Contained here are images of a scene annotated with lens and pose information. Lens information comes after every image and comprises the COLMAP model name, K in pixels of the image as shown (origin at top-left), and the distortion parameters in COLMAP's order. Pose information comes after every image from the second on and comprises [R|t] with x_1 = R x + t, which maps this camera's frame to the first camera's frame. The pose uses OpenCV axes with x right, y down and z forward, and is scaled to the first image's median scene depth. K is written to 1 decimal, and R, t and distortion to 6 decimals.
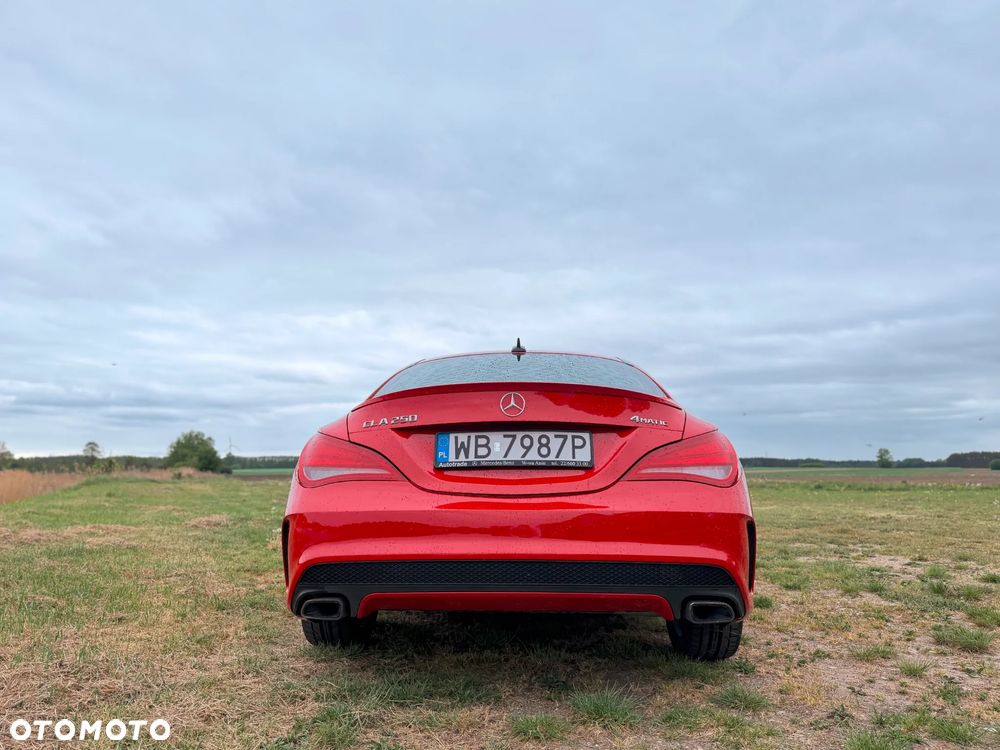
lens RADIAL K [[745.6, 0, 496.9], [0, 745.6, 352.4], [0, 0, 1]] dist [0.043088, -0.079094]
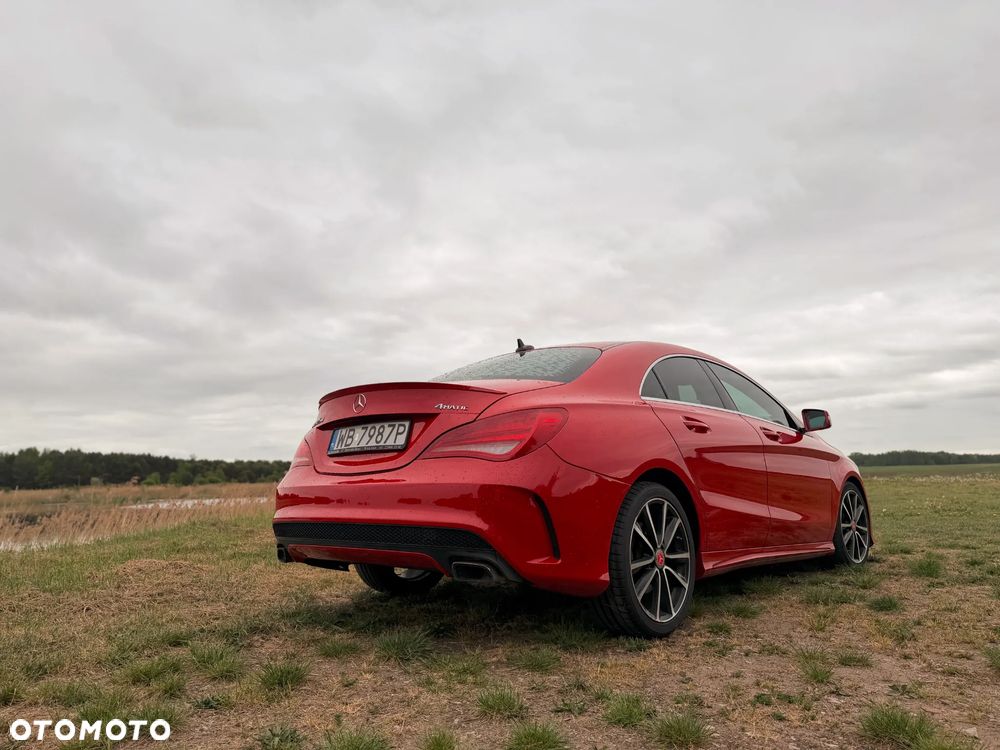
lens RADIAL K [[756.8, 0, 494.5], [0, 756.8, 379.5], [0, 0, 1]] dist [0.020374, 0.004012]
pose [[0.744913, -0.105710, -0.658734, 1.042087], [0.126433, 0.991843, -0.016193, 0.078605], [0.655072, -0.071223, 0.752202, 0.176430]]
